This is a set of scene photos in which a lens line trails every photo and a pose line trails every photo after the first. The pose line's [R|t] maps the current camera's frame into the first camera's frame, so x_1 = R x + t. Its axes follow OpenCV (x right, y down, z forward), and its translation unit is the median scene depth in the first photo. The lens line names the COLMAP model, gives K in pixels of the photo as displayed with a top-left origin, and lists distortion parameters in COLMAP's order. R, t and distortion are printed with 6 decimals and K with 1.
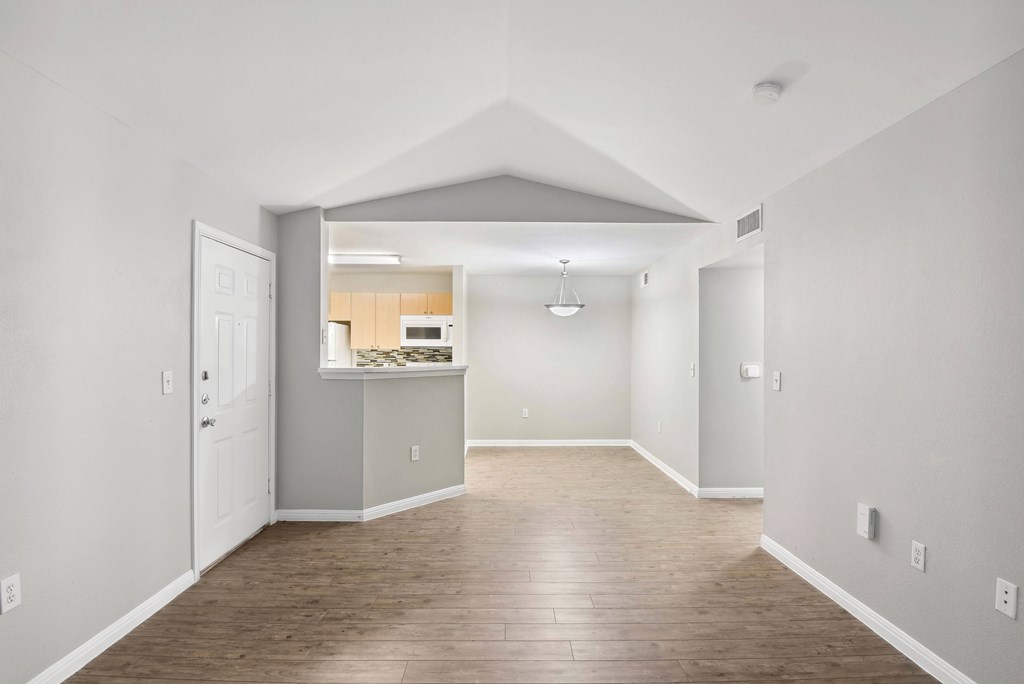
lens RADIAL K [[496.3, 0, 509.2], [0, 496.3, 344.9], [0, 0, 1]] dist [-0.000920, -0.000022]
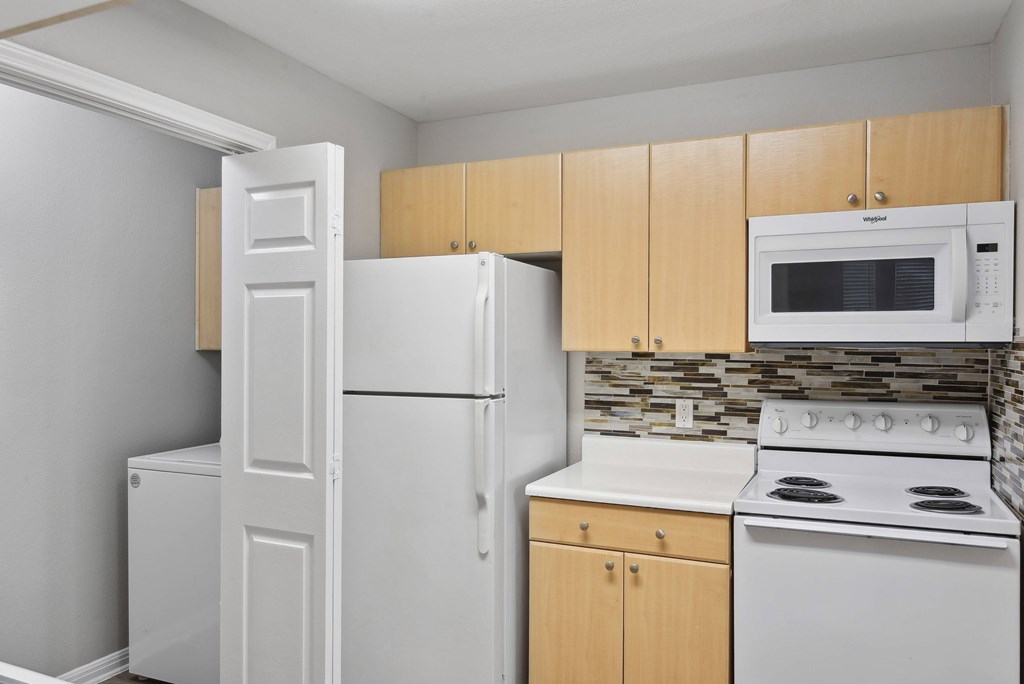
lens RADIAL K [[758.1, 0, 508.1], [0, 758.1, 346.4], [0, 0, 1]] dist [0.034714, 0.000269]
pose [[0.911022, 0.000615, -0.412358, -0.171297], [0.005873, 0.999878, 0.014468, -0.000982], [0.412317, -0.015602, 0.910907, 0.599880]]
